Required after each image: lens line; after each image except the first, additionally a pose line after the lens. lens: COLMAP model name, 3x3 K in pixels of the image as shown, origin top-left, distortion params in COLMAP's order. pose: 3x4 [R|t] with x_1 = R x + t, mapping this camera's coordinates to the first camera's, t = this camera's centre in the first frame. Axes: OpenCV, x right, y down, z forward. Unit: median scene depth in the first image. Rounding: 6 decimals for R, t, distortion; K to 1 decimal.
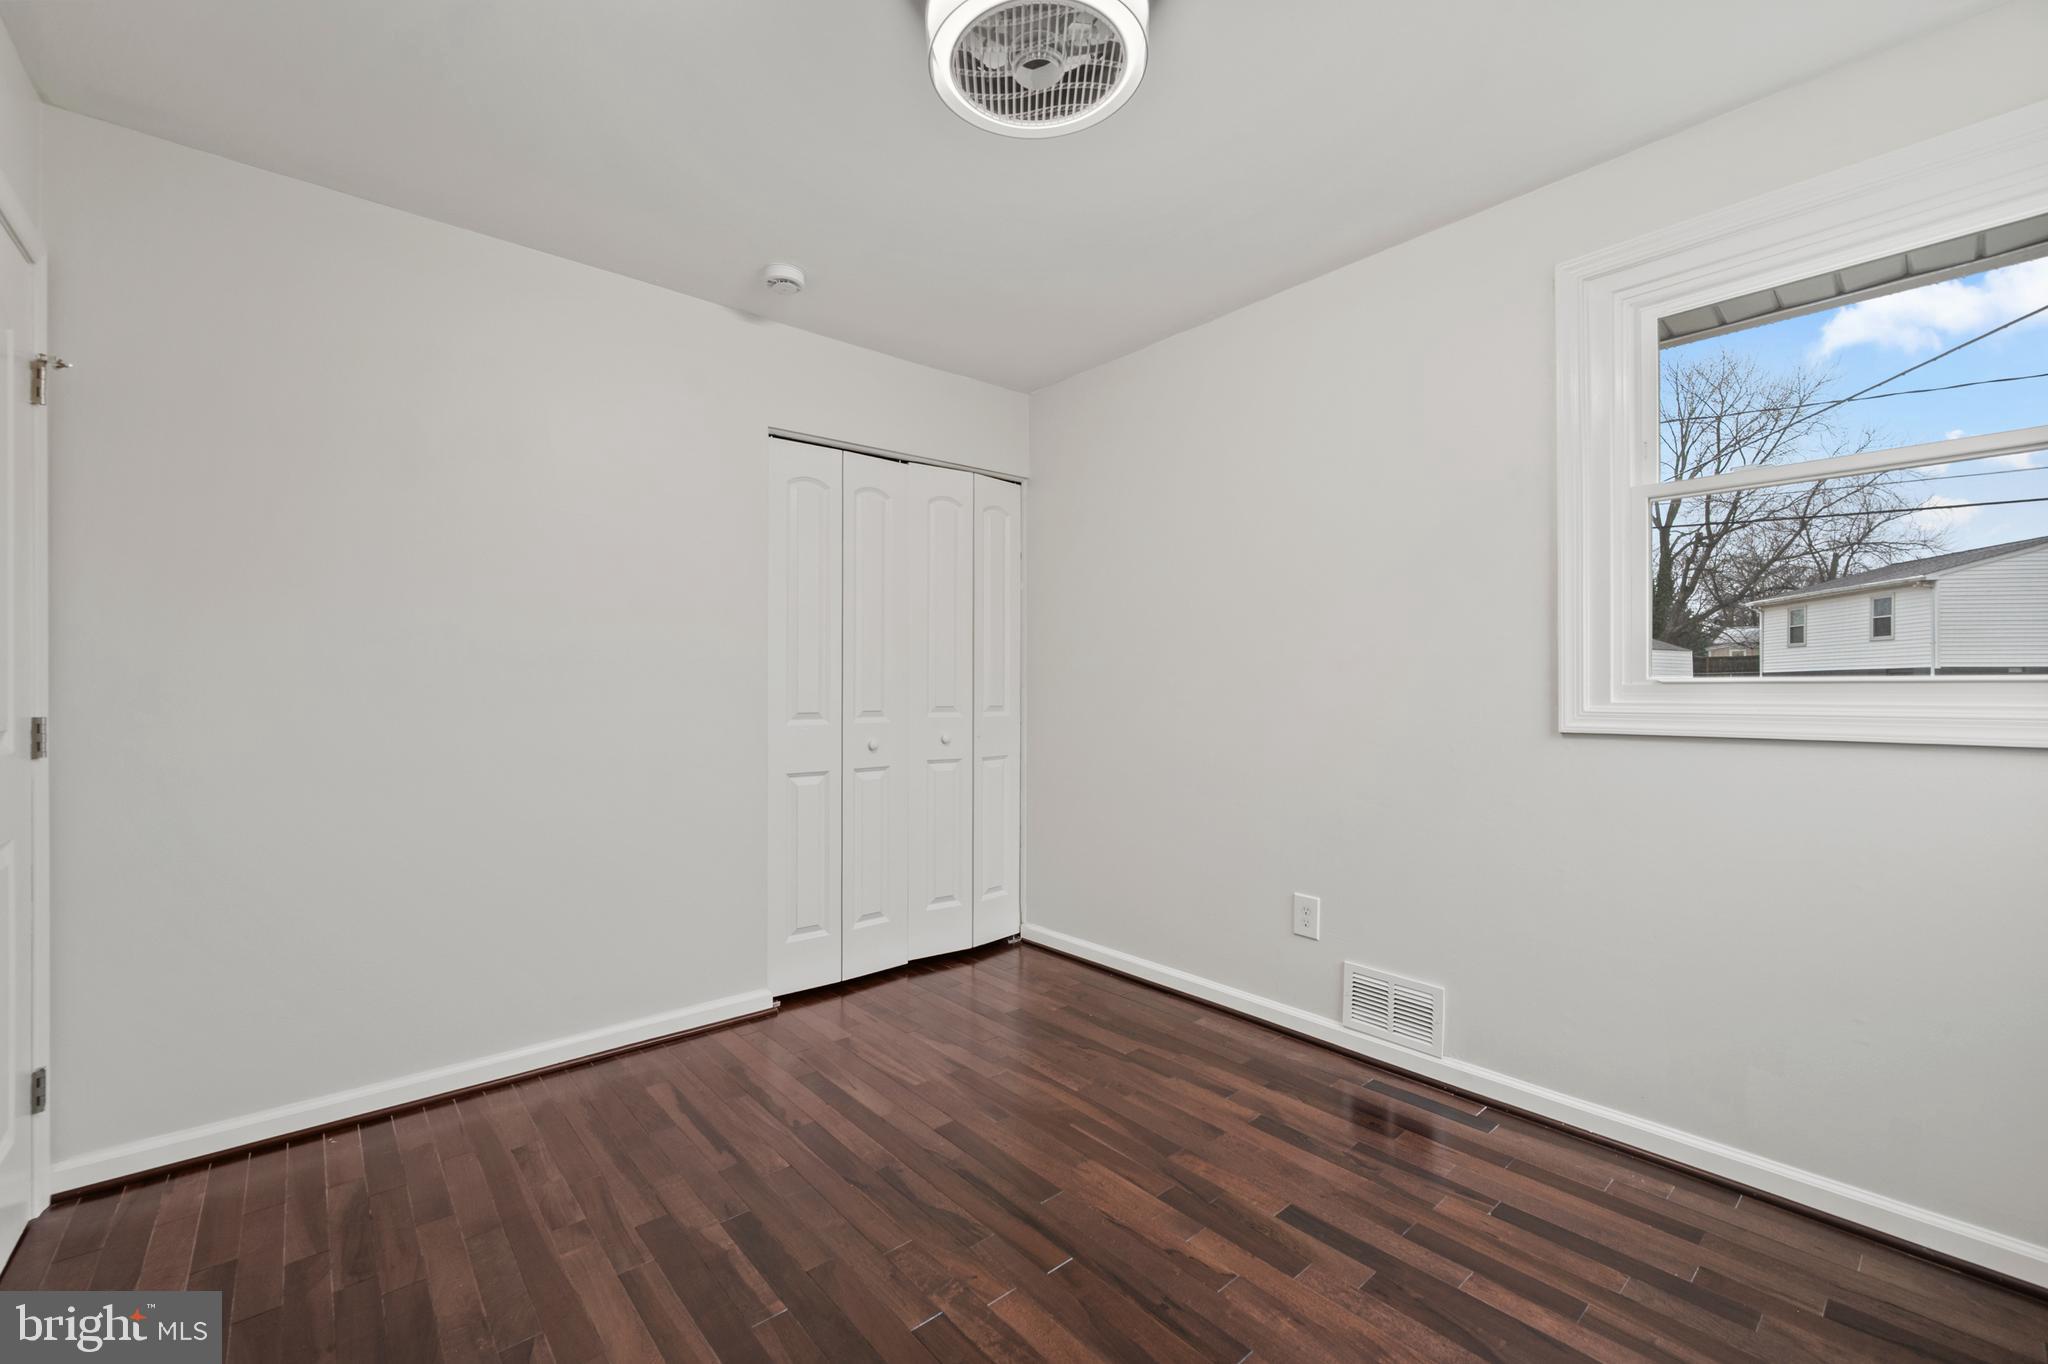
lens RADIAL K [[848.4, 0, 1017.9], [0, 848.4, 690.8], [0, 0, 1]] dist [-0.000232, -0.000122]
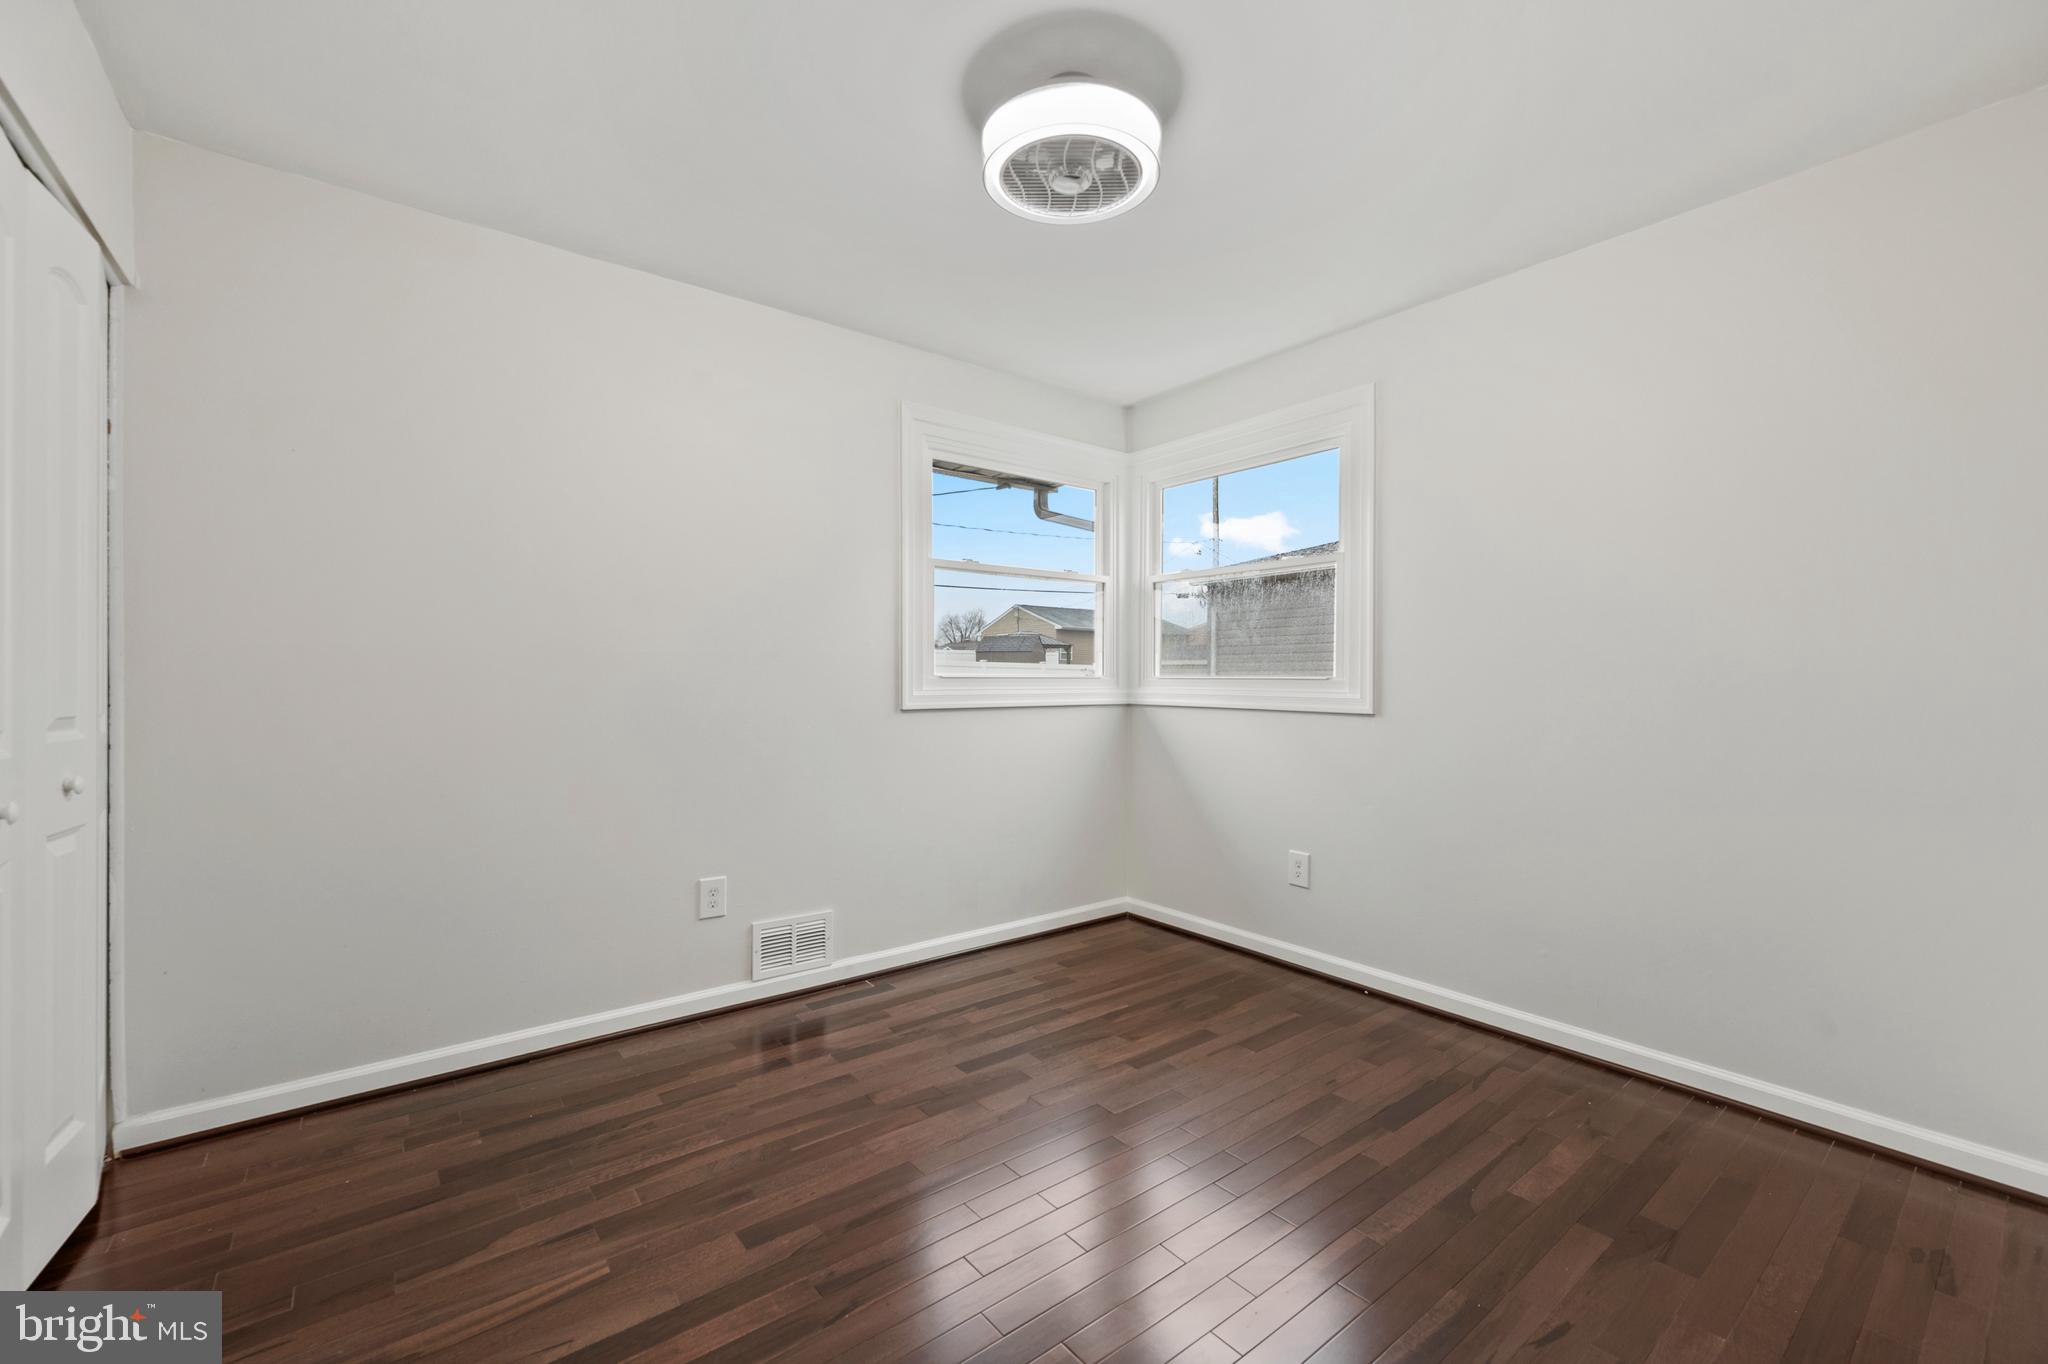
lens RADIAL K [[857.7, 0, 1018.8], [0, 857.7, 681.3], [0, 0, 1]] dist [0.000004, 0.000108]
pose [[0.032089, -0.002065, 0.999483, -0.850228], [-0.001078, 0.999997, 0.002100, -0.005935], [-0.999484, -0.001145, 0.032086, 0.704765]]
